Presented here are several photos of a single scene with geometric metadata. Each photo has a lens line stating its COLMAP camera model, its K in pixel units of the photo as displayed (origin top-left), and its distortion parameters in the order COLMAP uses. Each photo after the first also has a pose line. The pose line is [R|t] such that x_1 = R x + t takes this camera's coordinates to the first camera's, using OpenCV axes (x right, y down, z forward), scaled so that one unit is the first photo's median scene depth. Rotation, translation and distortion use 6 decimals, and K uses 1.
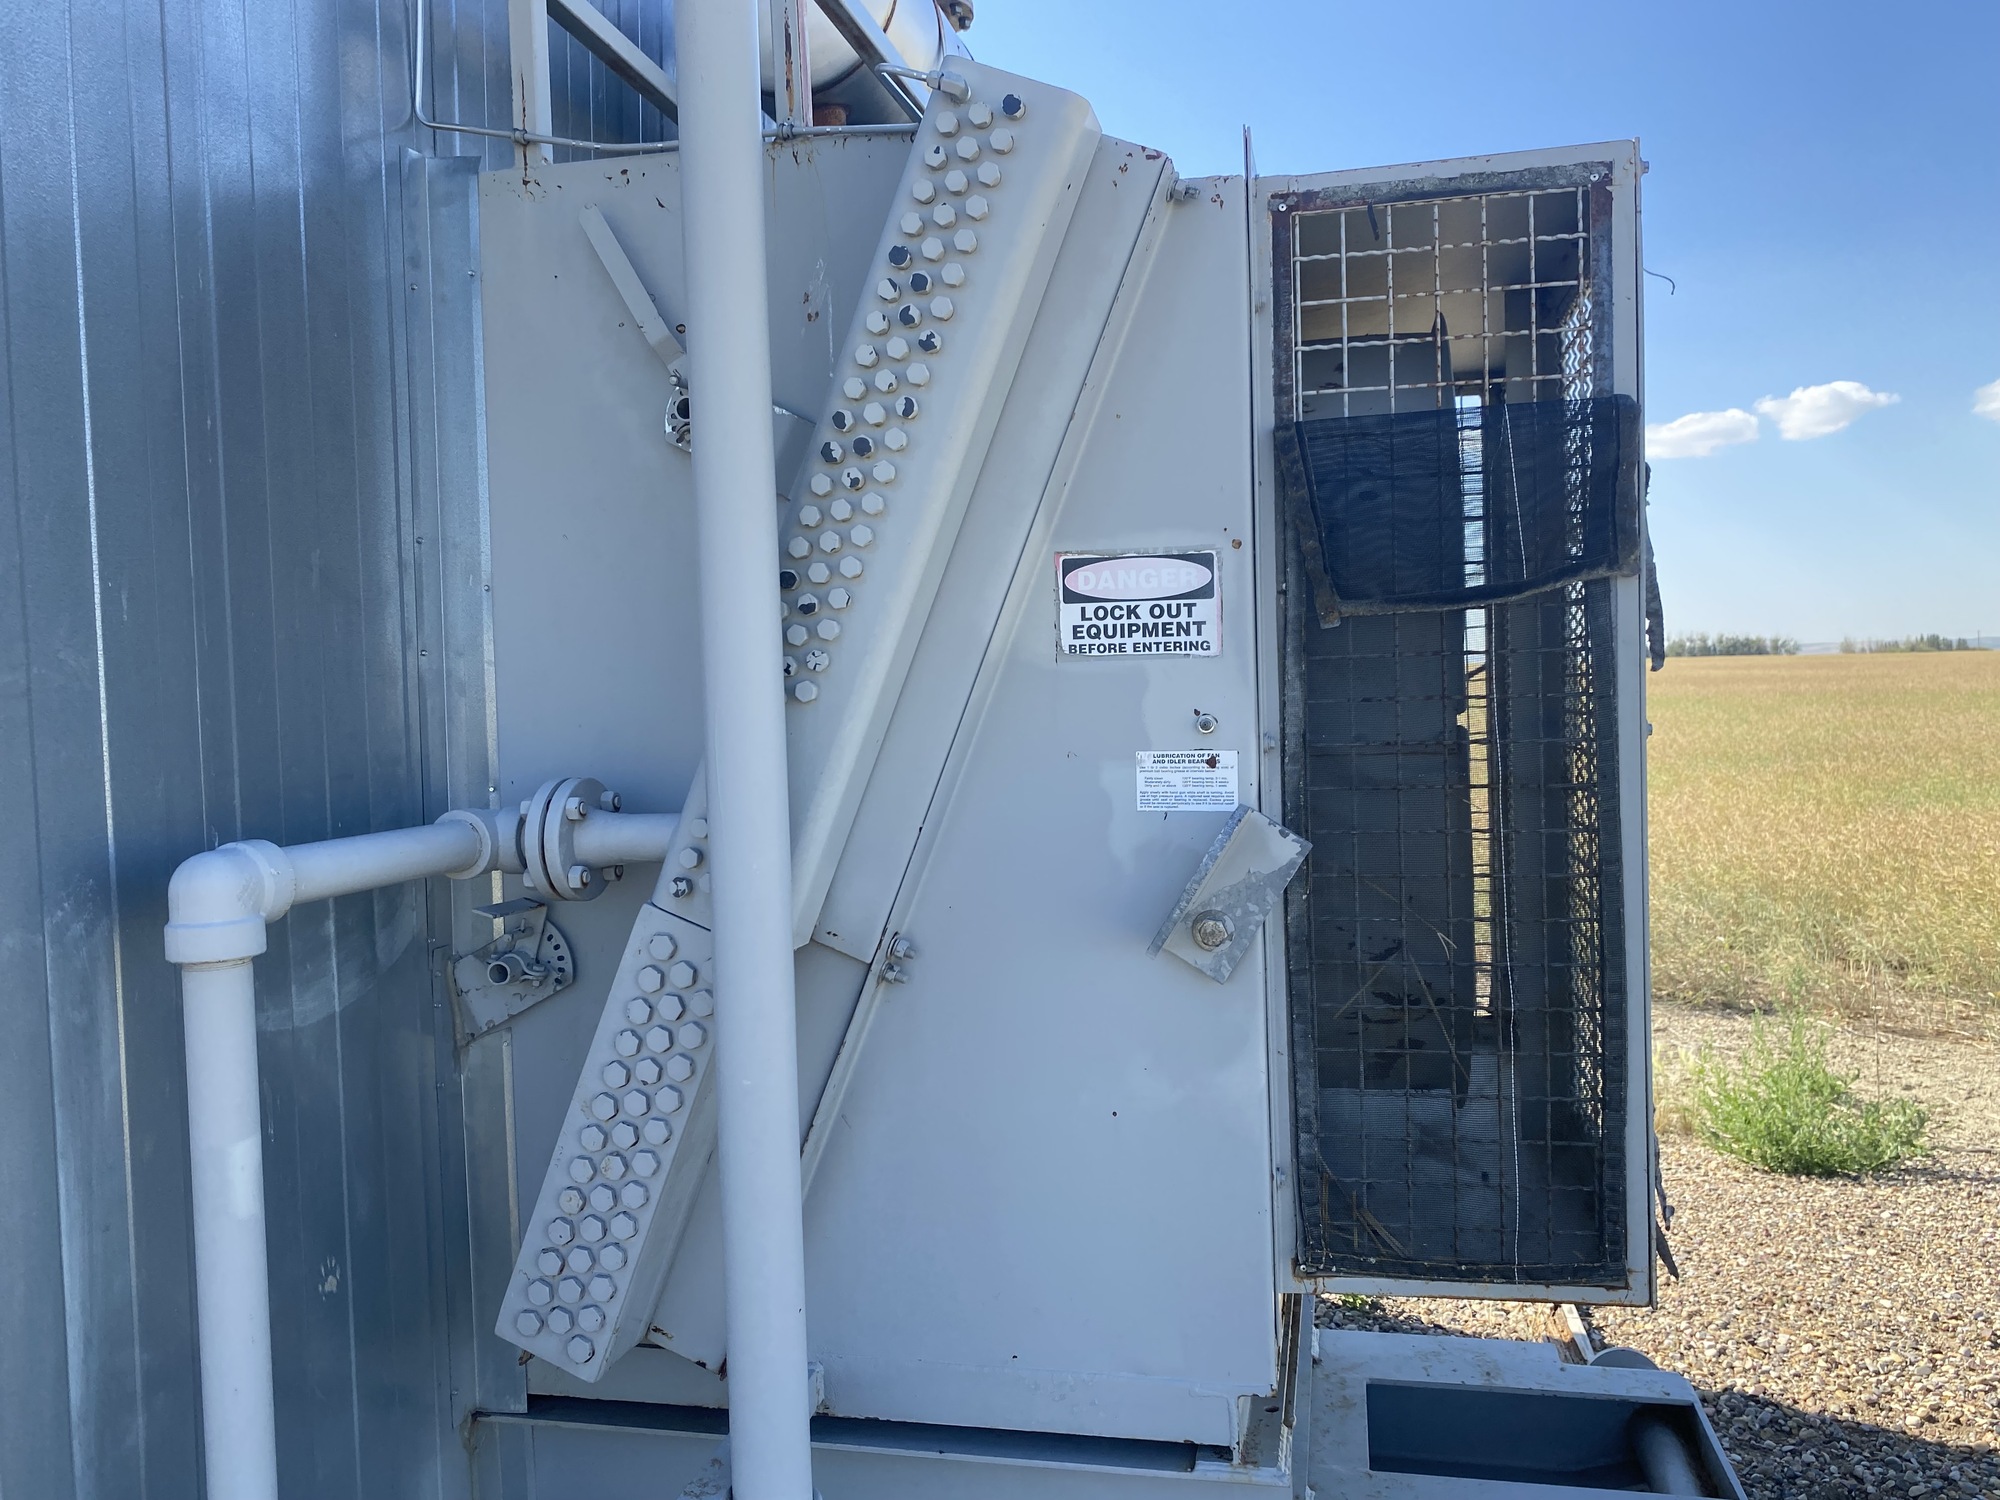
lens RADIAL K [[1524.6, 0, 1000.8], [0, 1524.6, 746.2], [0, 0, 1]] dist [-0.000947, -0.000193]
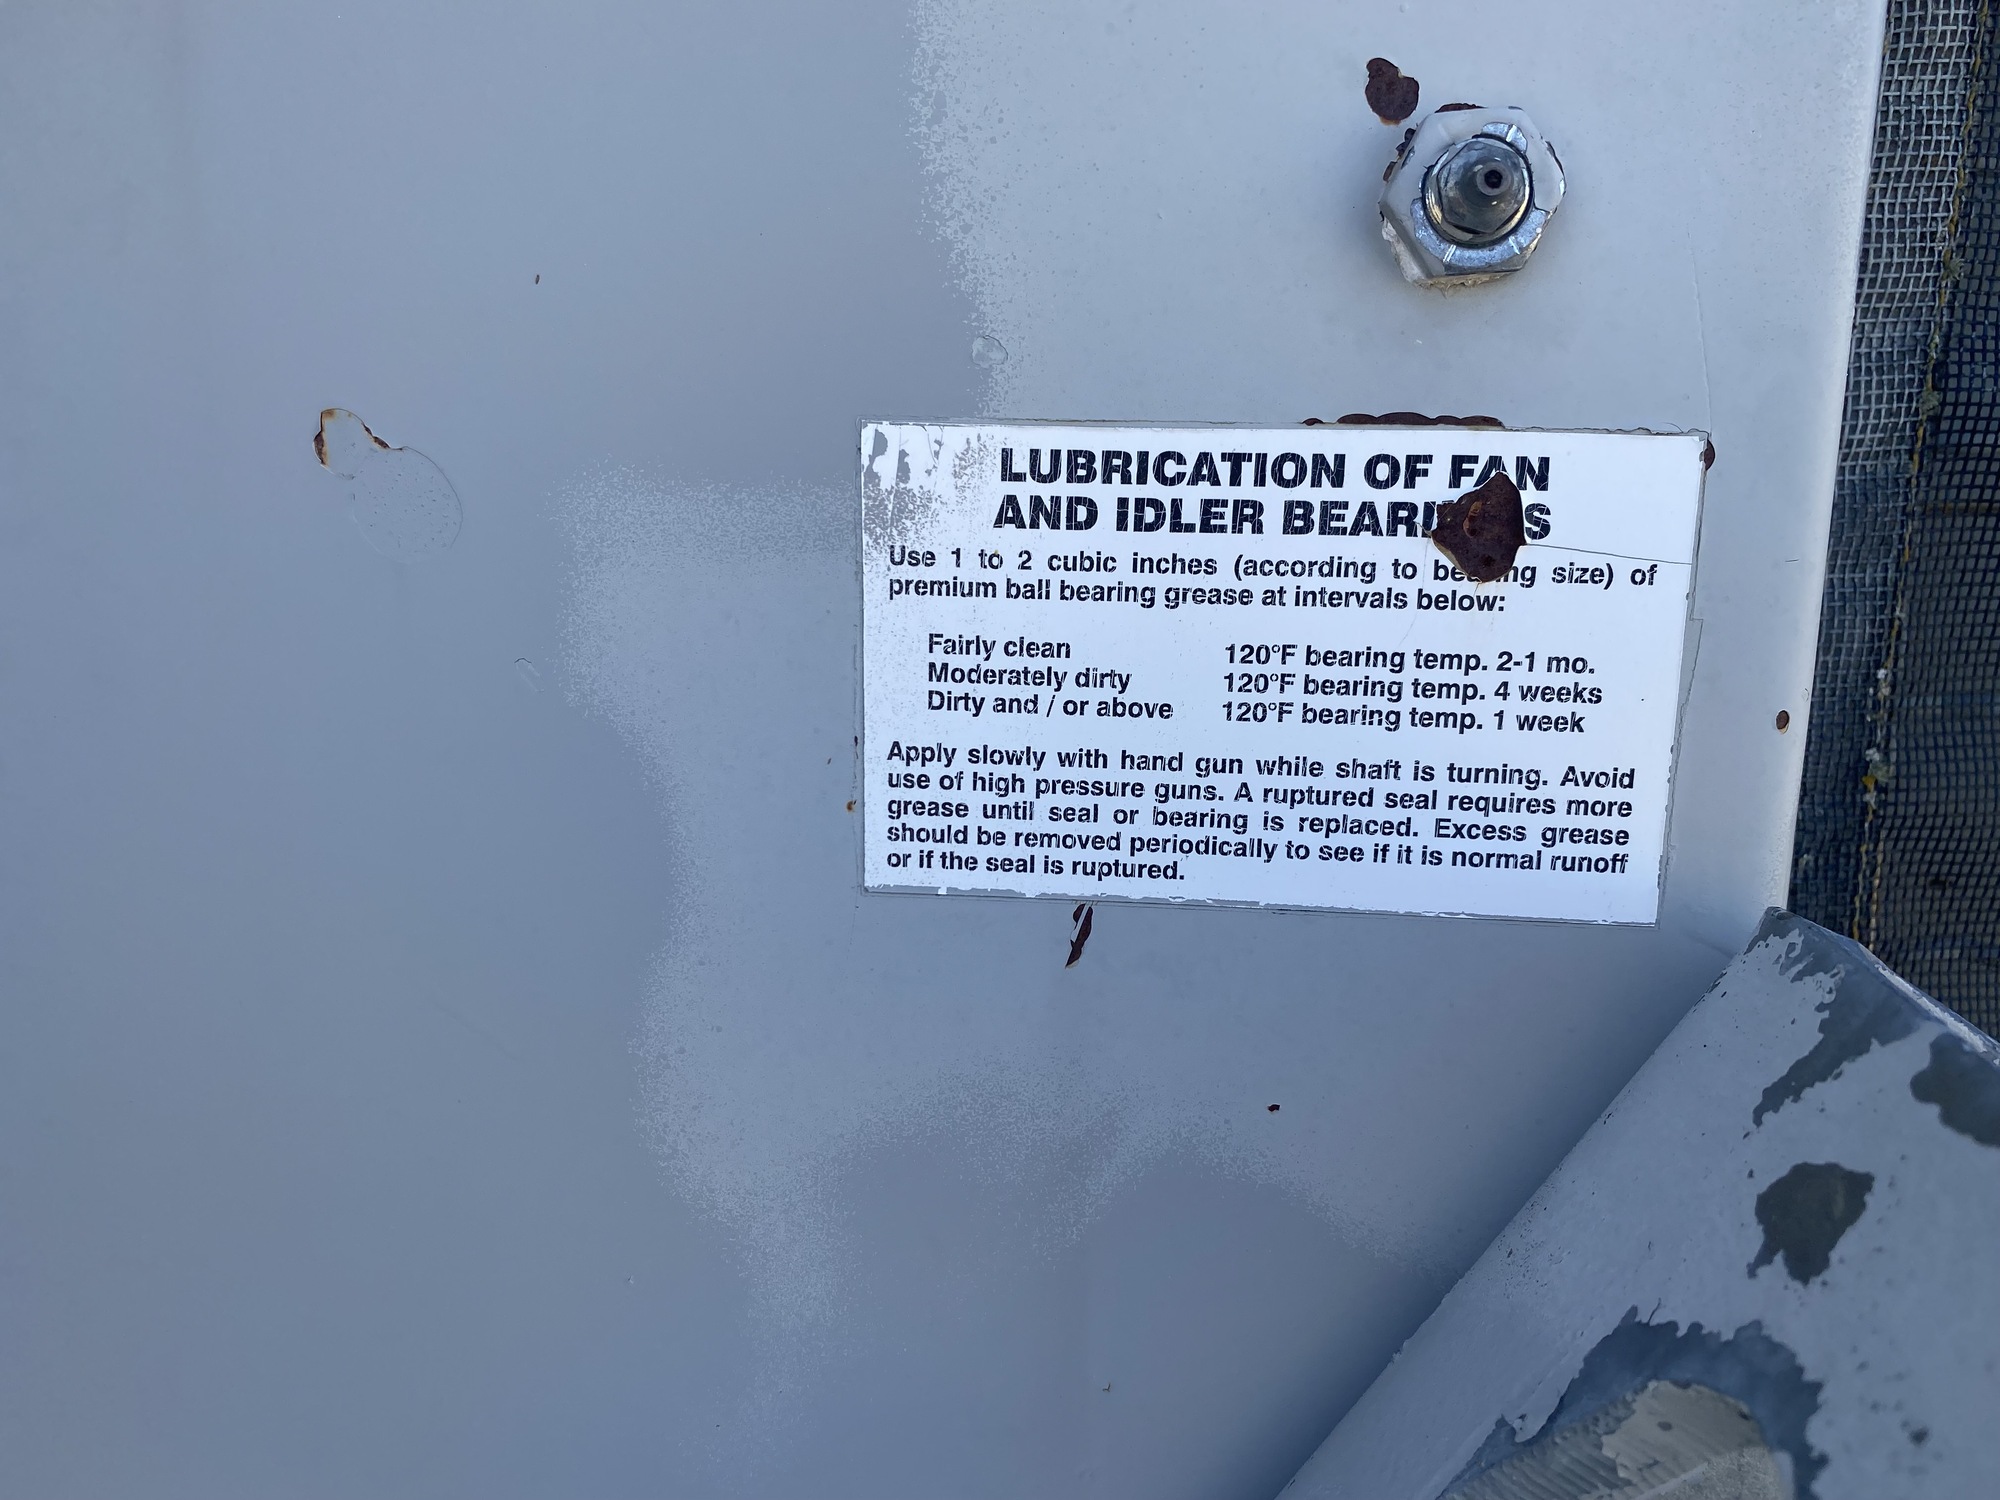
lens RADIAL K [[1524.6, 0, 999.3], [0, 1524.6, 751.5], [0, 0, 1]] dist [-0.000947, -0.000193]
pose [[0.986281, 0.007243, 0.164918, 0.079768], [-0.029535, 0.990659, 0.133125, 0.012919], [-0.162413, -0.136169, 0.977282, 0.878055]]
